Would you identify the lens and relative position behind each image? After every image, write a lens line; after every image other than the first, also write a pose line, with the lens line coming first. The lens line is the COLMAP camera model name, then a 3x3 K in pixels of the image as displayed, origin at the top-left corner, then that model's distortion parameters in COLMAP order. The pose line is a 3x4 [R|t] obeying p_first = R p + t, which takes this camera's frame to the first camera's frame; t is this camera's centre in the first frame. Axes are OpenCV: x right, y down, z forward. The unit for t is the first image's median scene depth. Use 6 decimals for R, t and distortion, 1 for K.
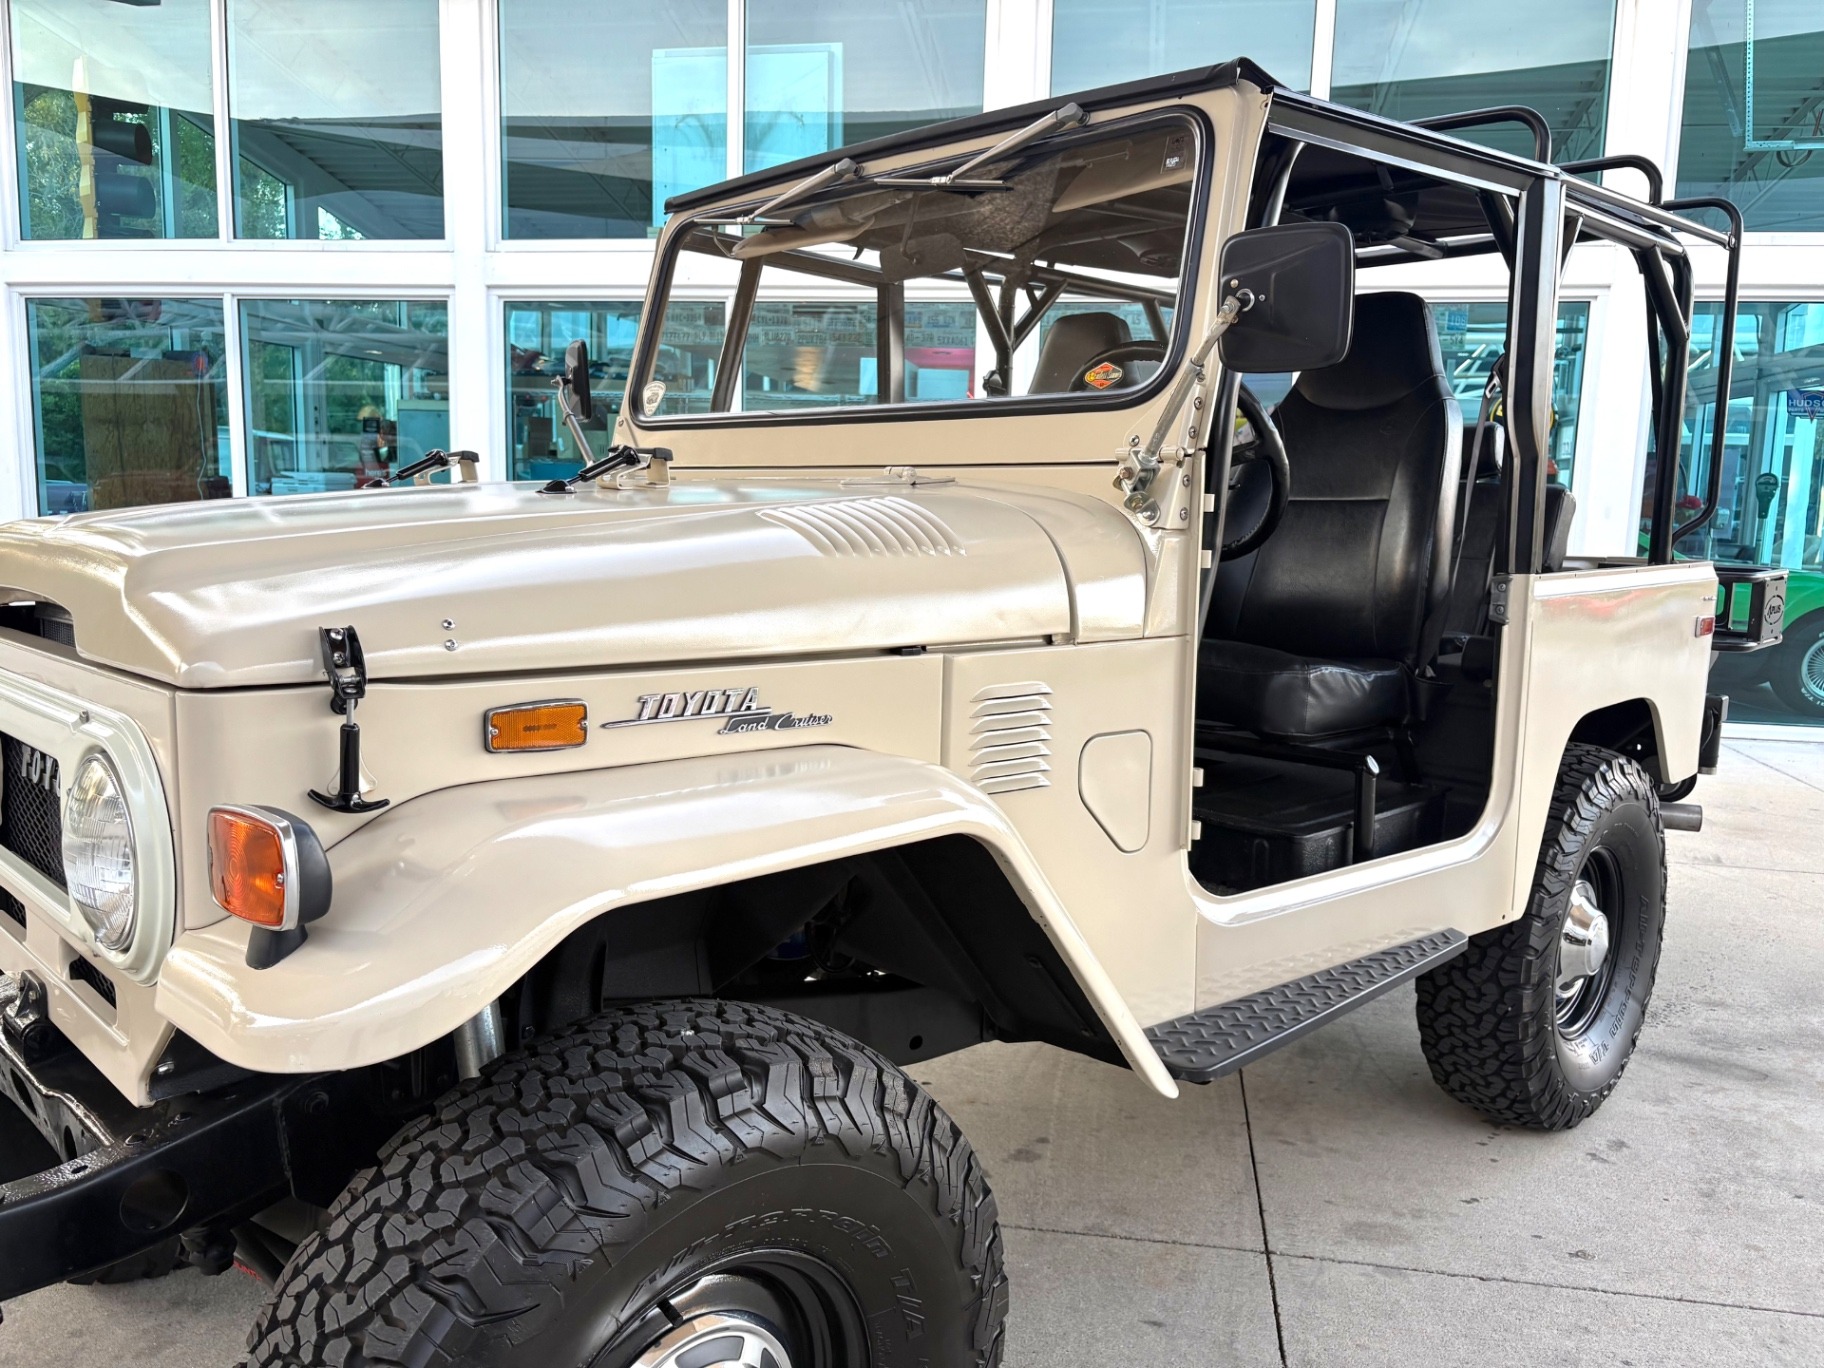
lens RADIAL K [[1406.5, 0, 912.4], [0, 1406.5, 678.7], [0, 0, 1]] dist [0.027580, -0.011335]
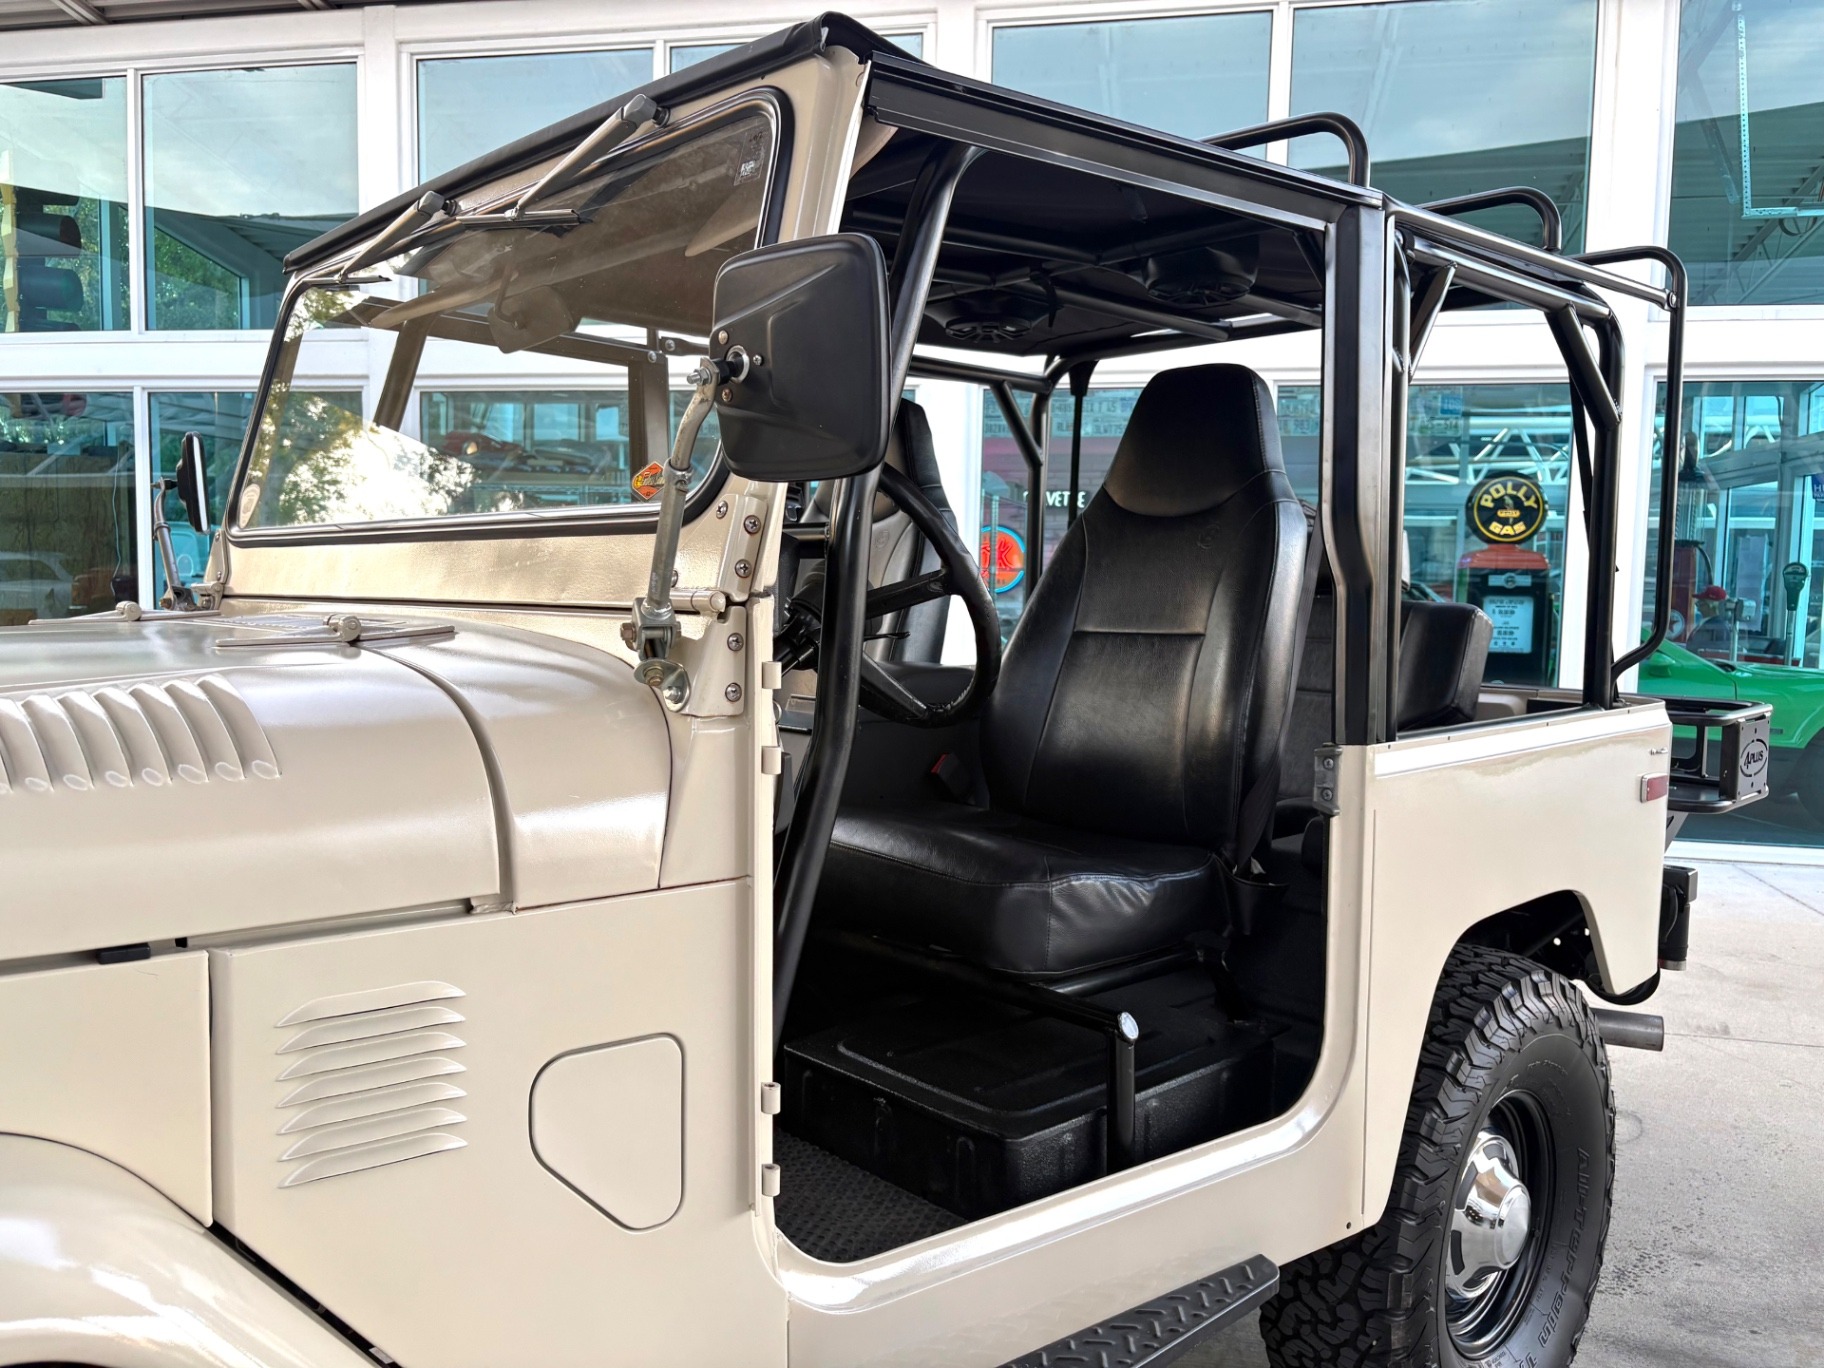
lens RADIAL K [[1394.1, 0, 913.0], [0, 1394.1, 671.2], [0, 0, 1]] dist [0.057779, -0.064824]
pose [[0.999594, -0.002899, -0.028341, 0.206095], [0.001067, 0.997922, -0.064424, -0.059878], [0.028469, 0.064368, 0.997520, 0.252667]]
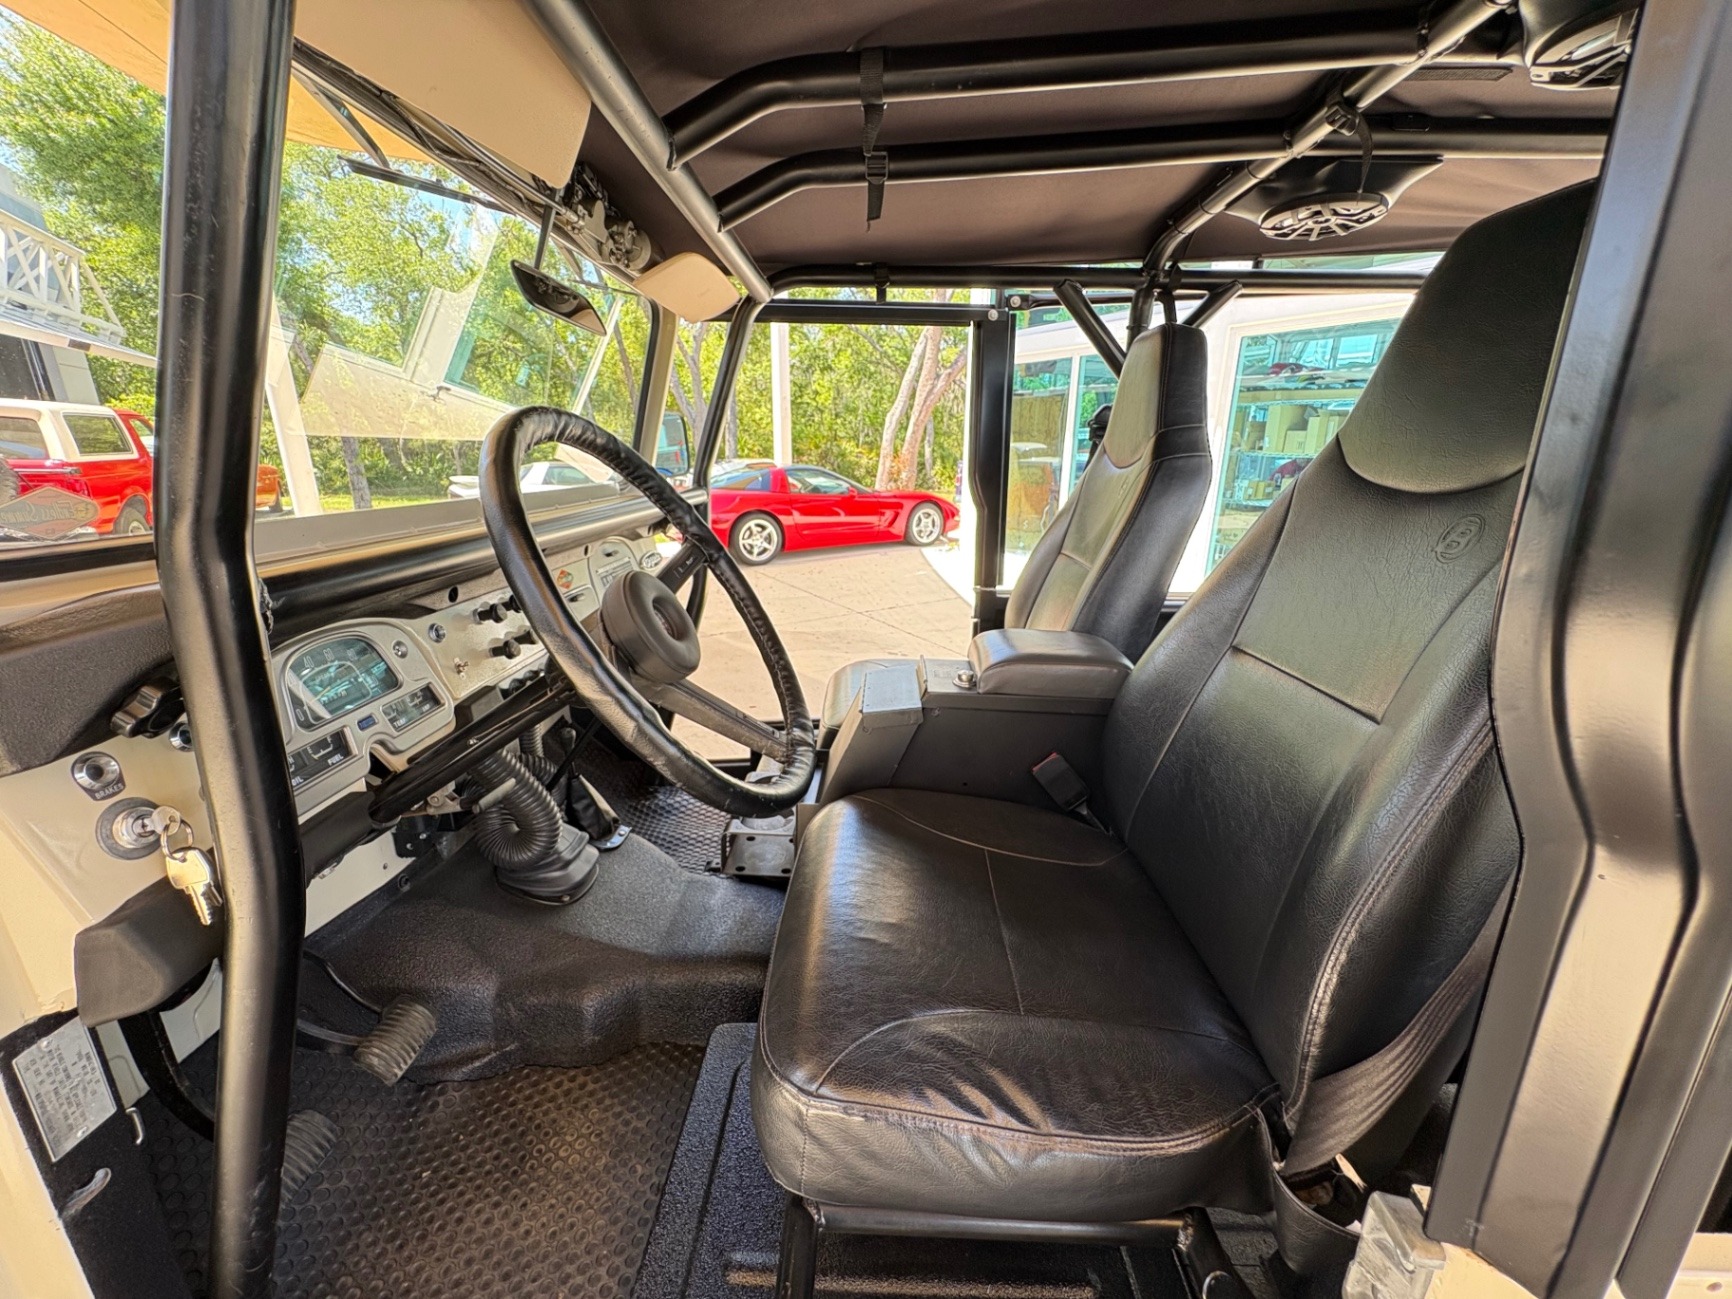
lens RADIAL K [[692.9, 0, 866.0], [0, 692.9, 649.5], [0, 0, 1]] dist [0.007524, 0.000269]
pose [[0.682650, 0.180578, -0.708082, 0.383604], [-0.081168, 0.981728, 0.172111, -0.172669], [0.726223, -0.060018, 0.684834, 0.765624]]
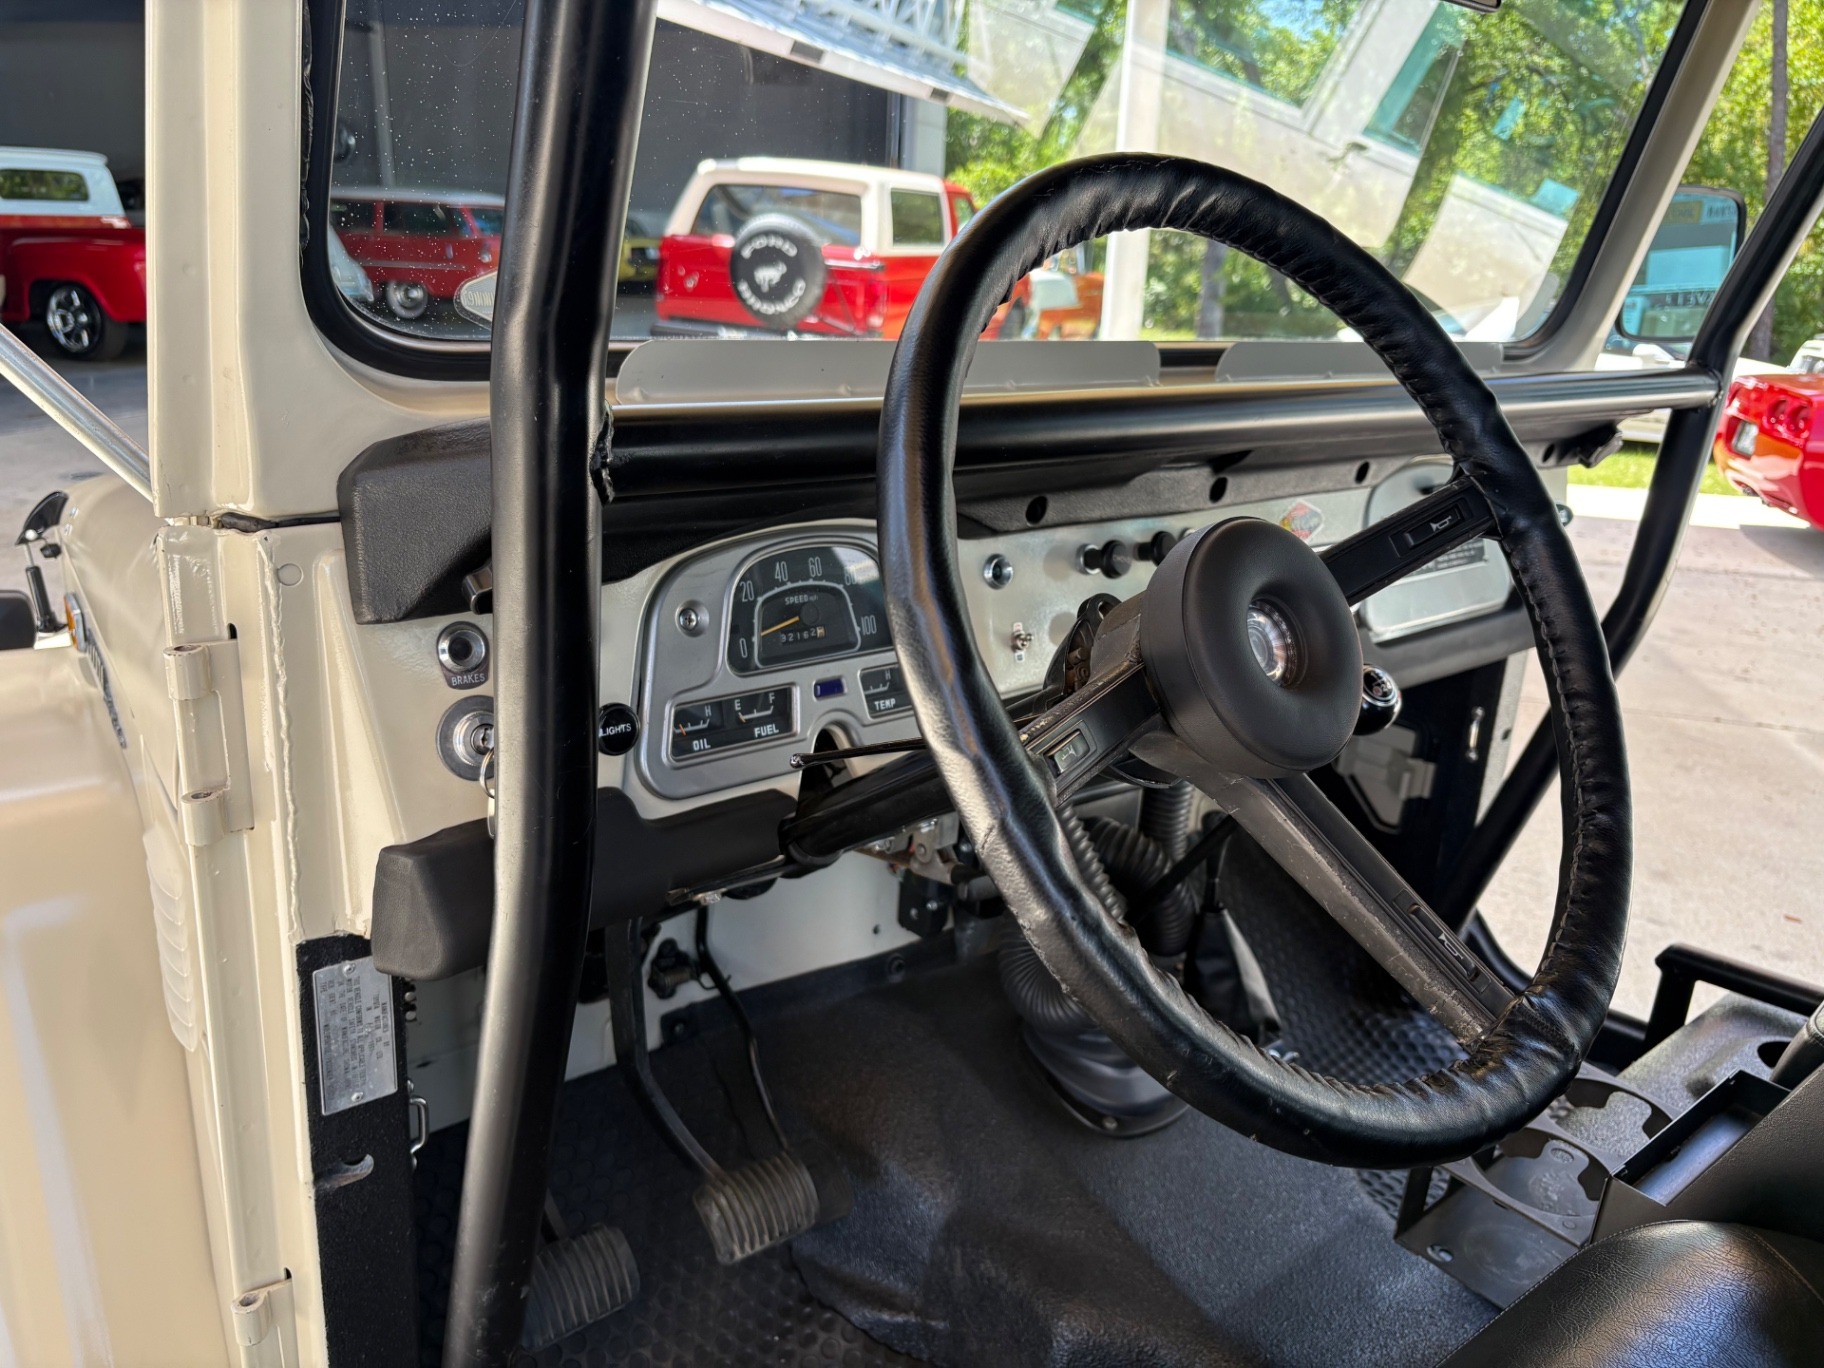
lens RADIAL K [[1406.5, 0, 912.4], [0, 1406.5, 678.7], [0, 0, 1]] dist [0.027580, -0.011335]
pose [[-0.068749, 0.272610, -0.959665, 0.379054], [-0.190207, 0.940714, 0.280853, -0.180953], [0.979334, 0.201843, -0.012821, 0.831679]]
